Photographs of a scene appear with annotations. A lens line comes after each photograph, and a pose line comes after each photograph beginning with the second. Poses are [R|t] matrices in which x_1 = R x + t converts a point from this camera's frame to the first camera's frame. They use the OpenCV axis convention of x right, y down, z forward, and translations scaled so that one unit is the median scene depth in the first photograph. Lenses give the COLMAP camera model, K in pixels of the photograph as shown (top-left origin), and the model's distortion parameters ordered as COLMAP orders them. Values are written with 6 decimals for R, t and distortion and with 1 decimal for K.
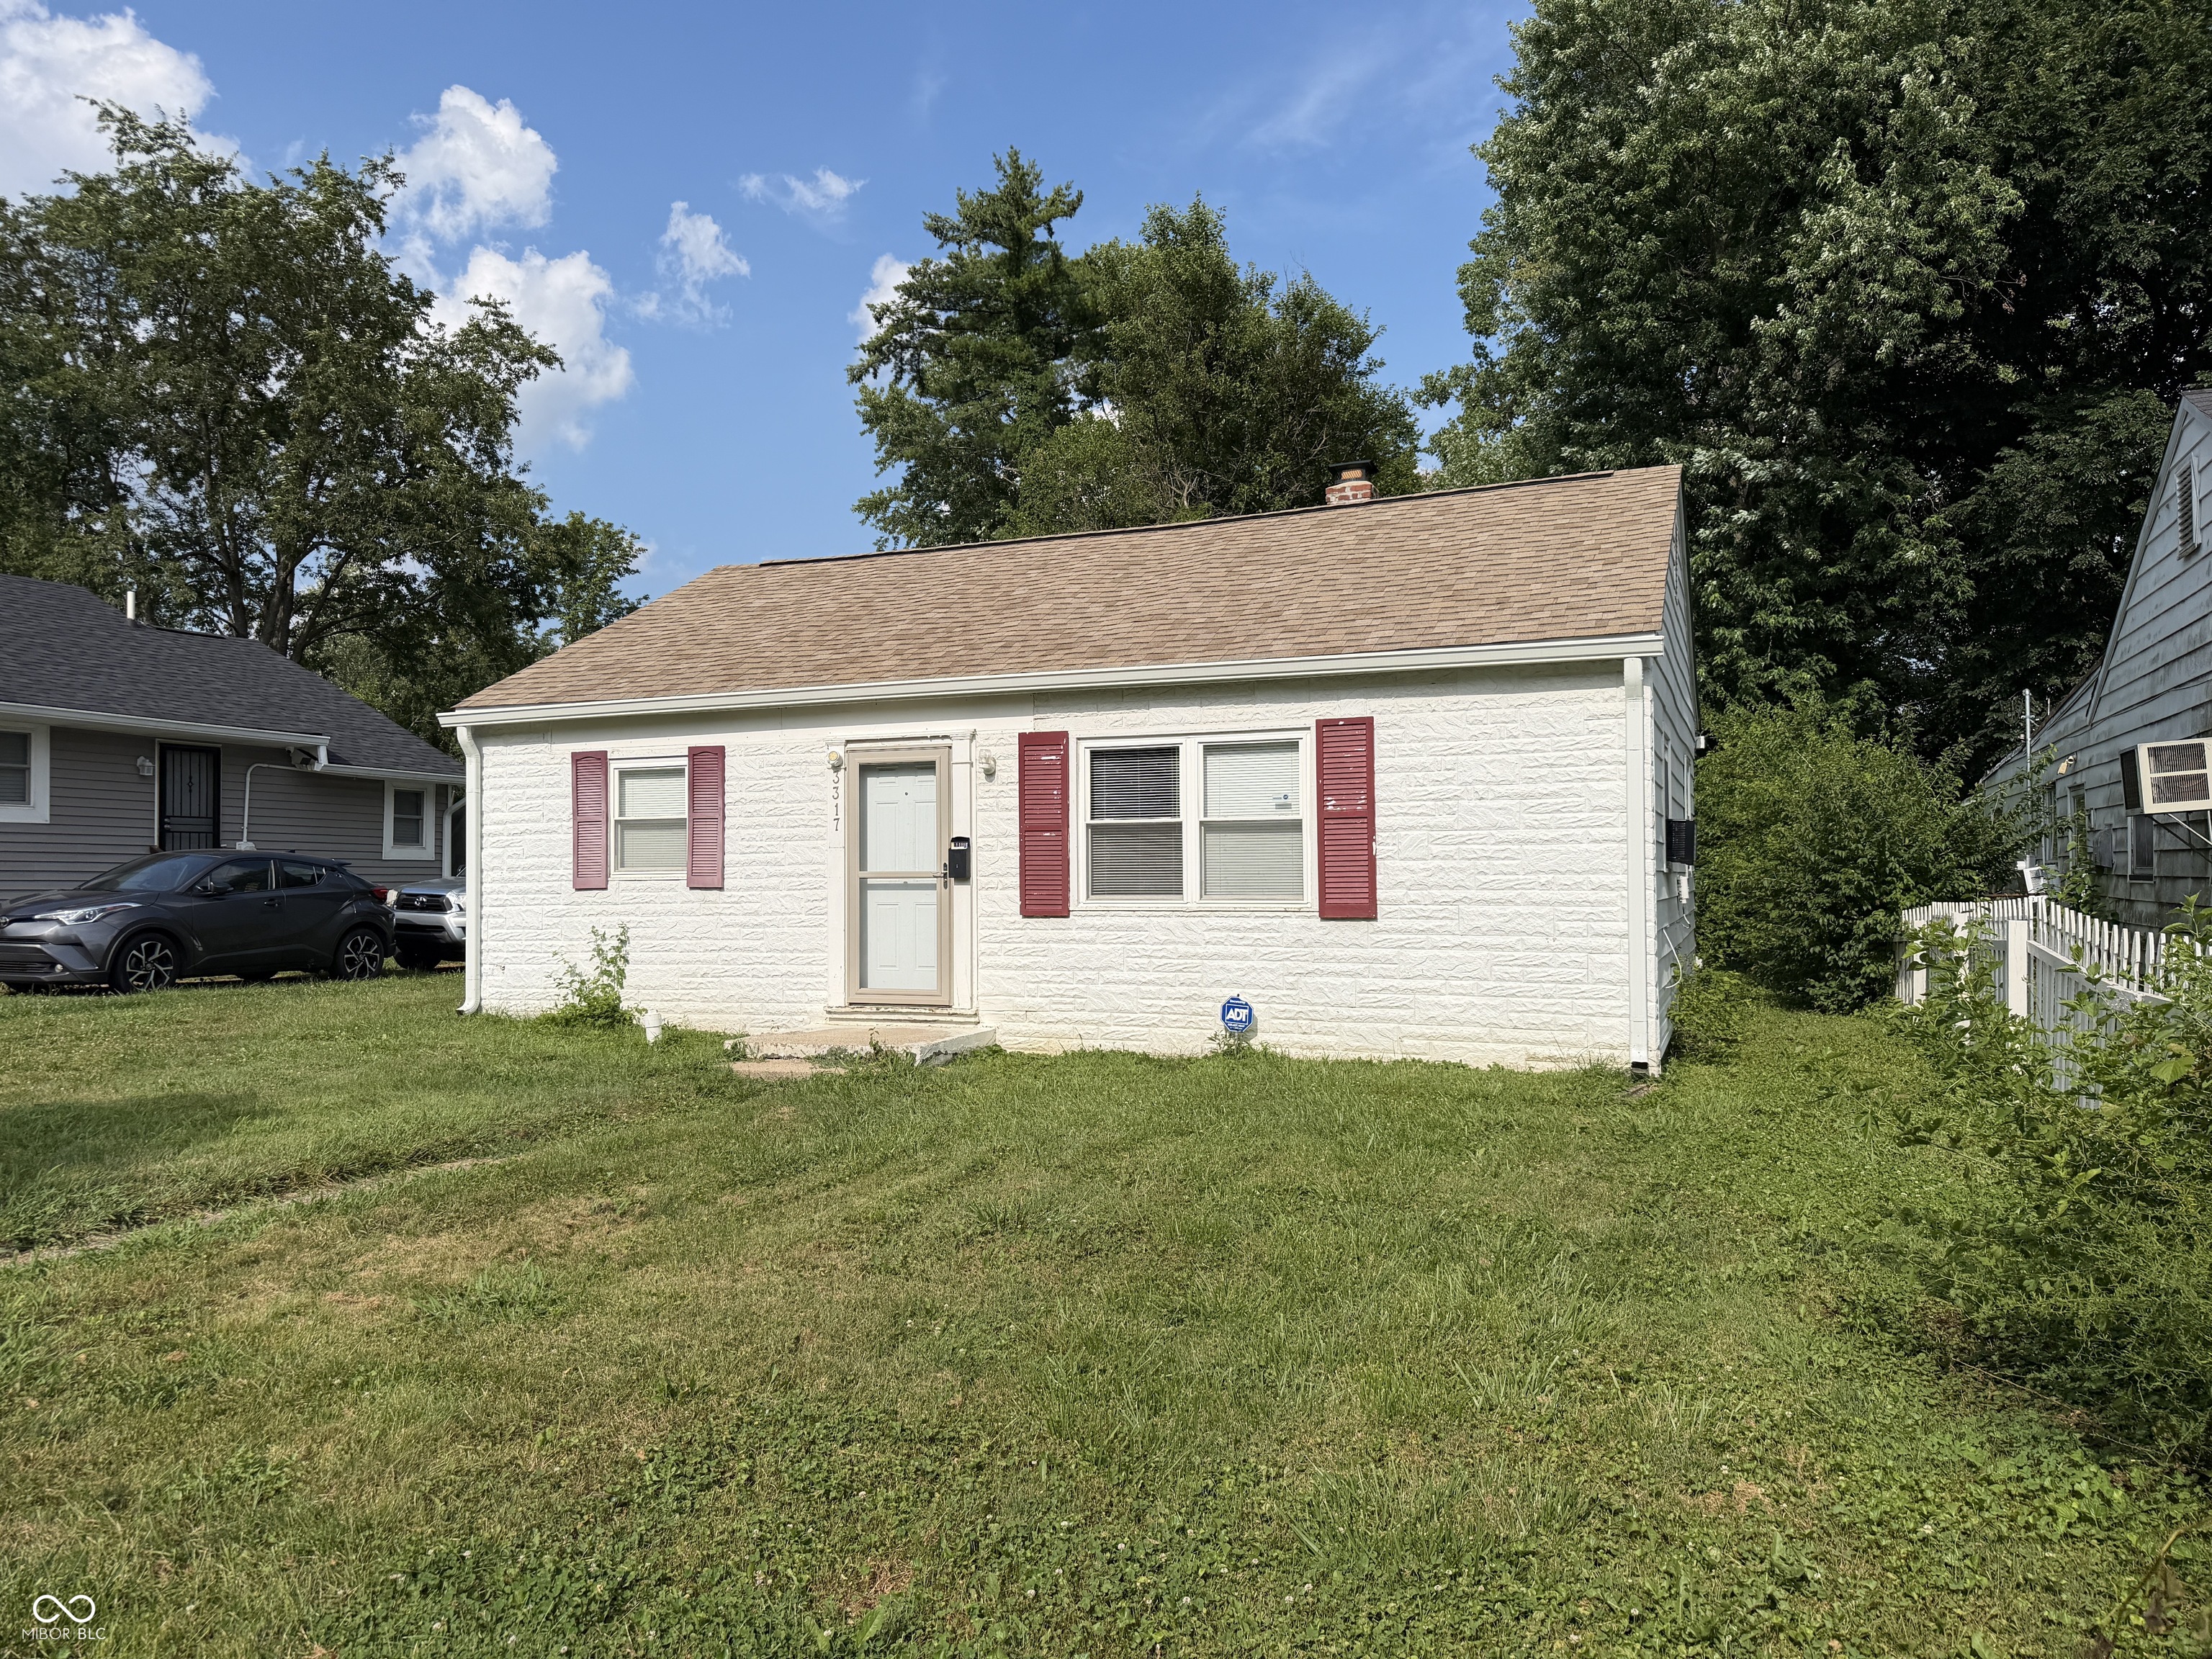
lens RADIAL K [[1524.5, 0, 1106.0], [0, 1524.5, 829.5], [0, 0, 1]] dist [0.137440, -0.003484]
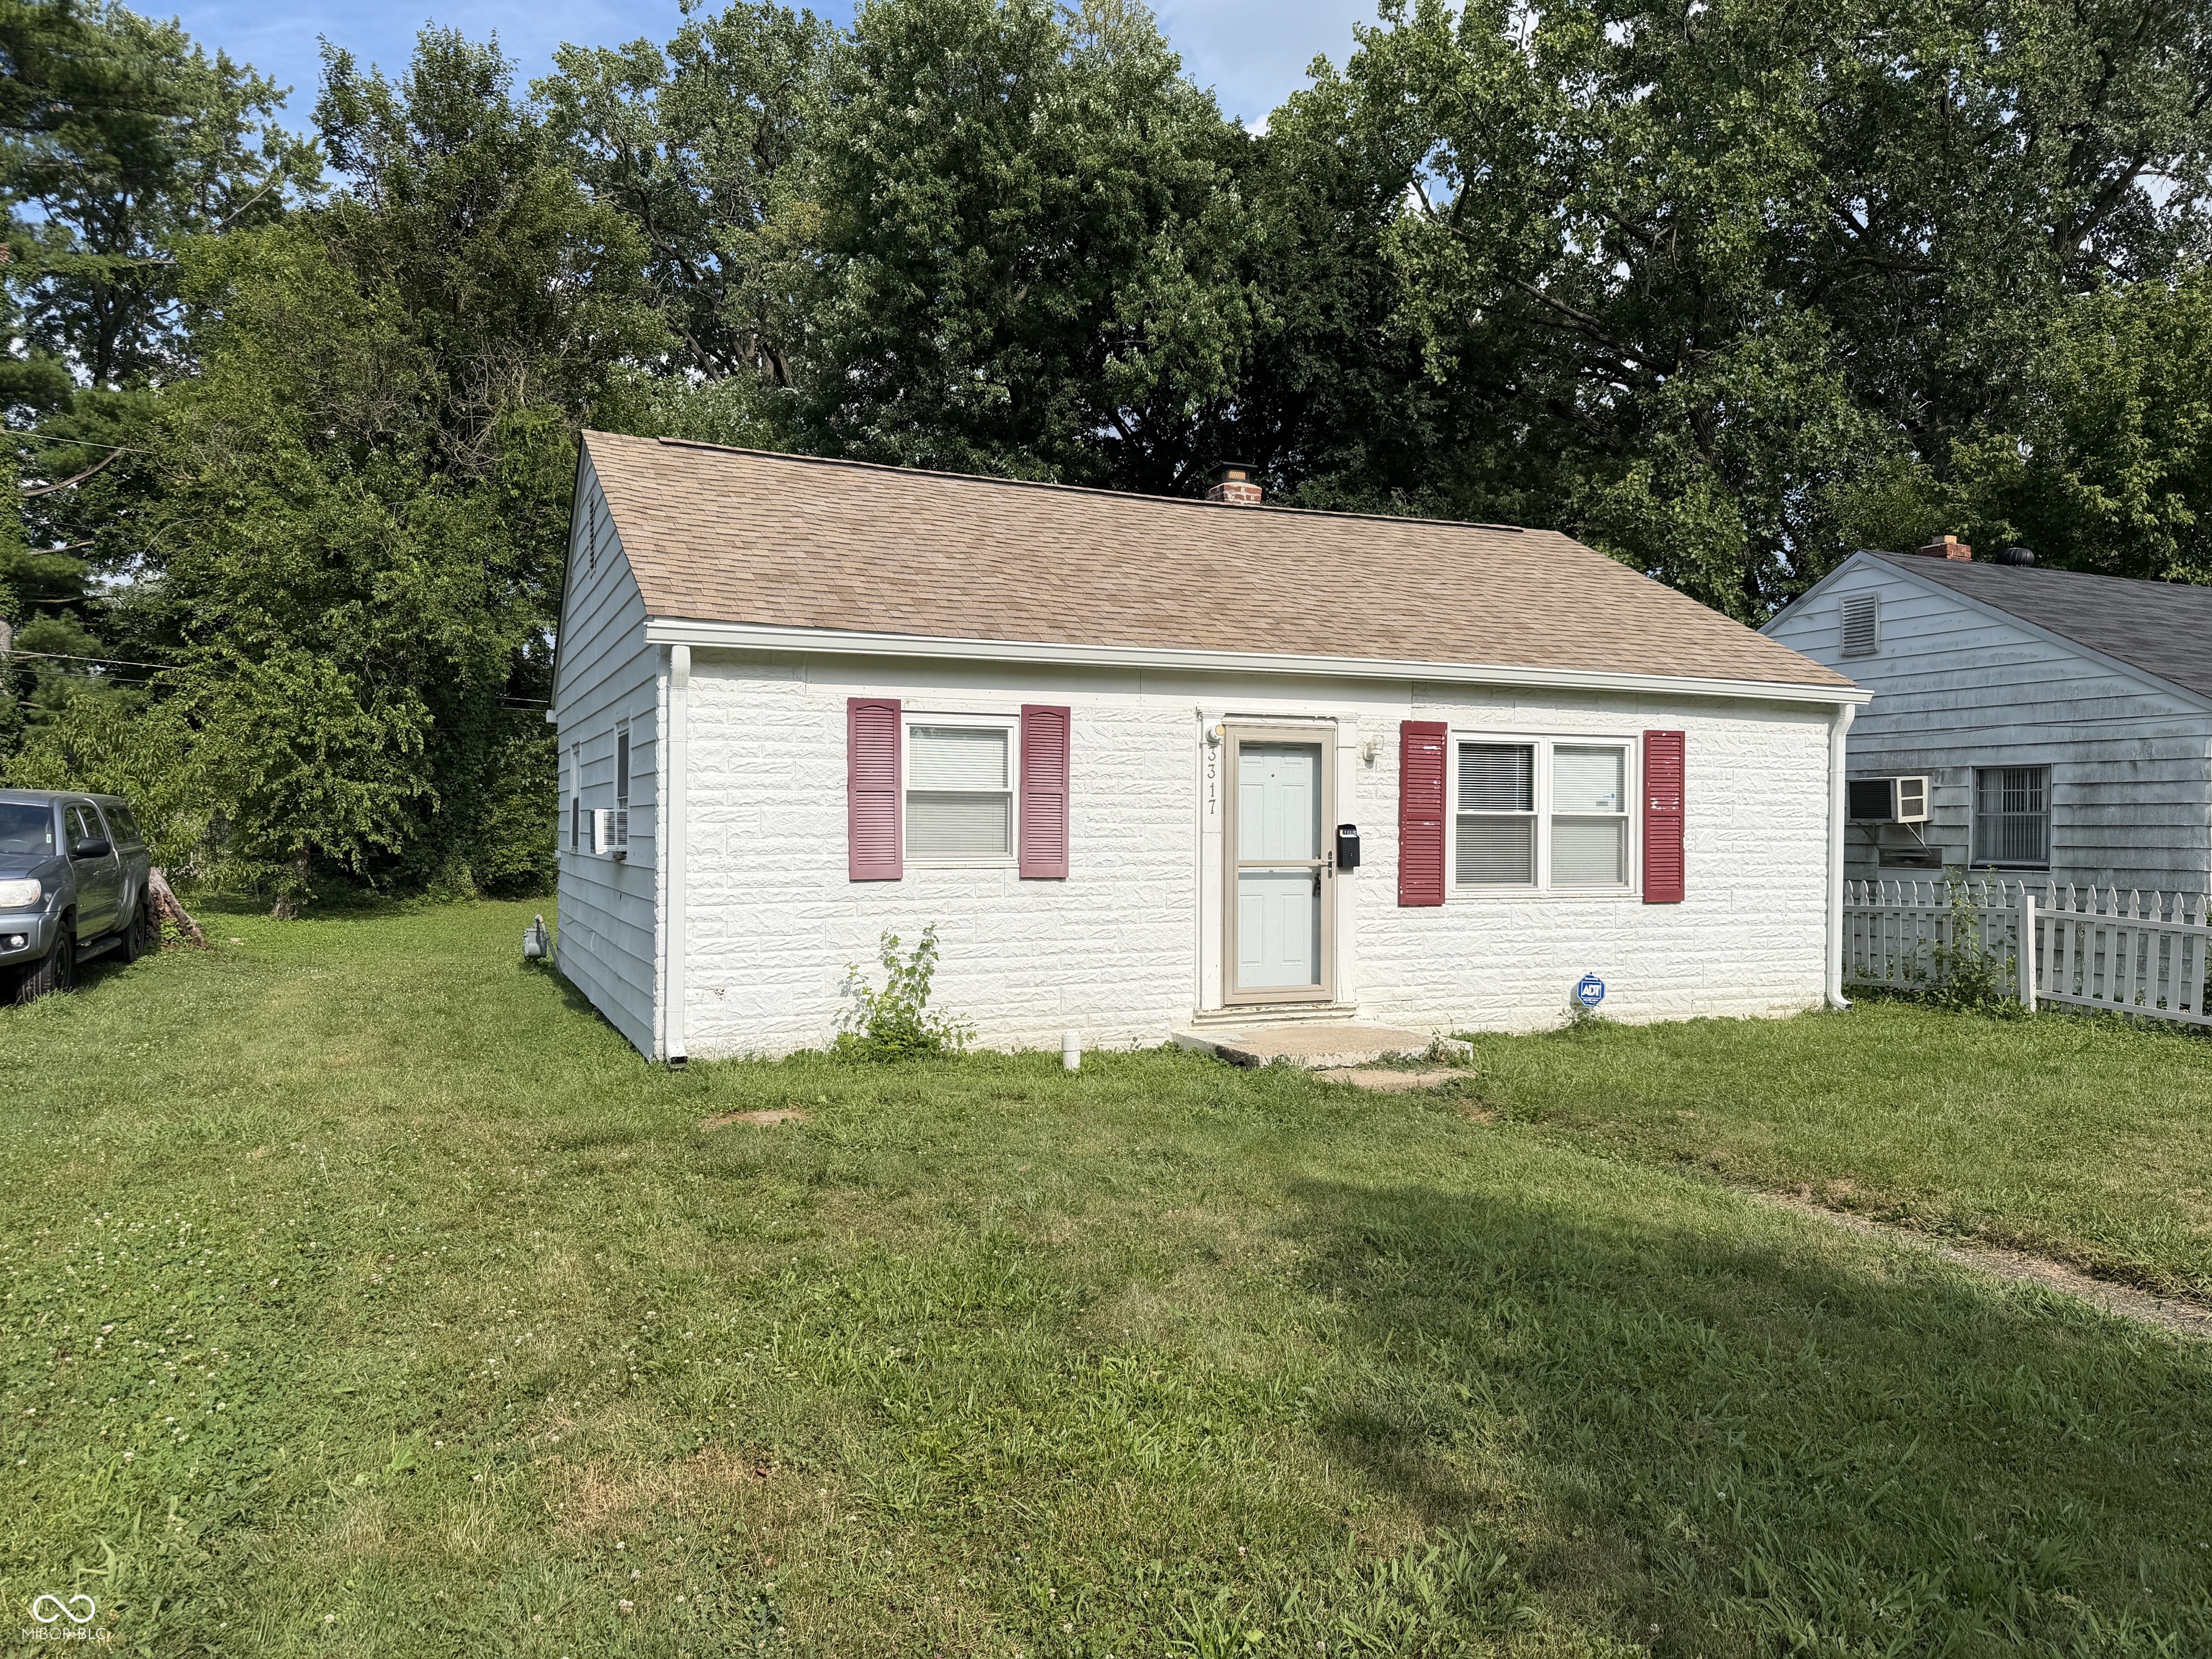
lens RADIAL K [[1524.5, 0, 1106.0], [0, 1524.5, 829.5], [0, 0, 1]] dist [0.137440, -0.003484]
pose [[0.679796, 0.010175, 0.733330, -0.912498], [-0.033288, 0.999301, 0.016992, -0.003141], [-0.732645, -0.035963, 0.679660, 0.460429]]
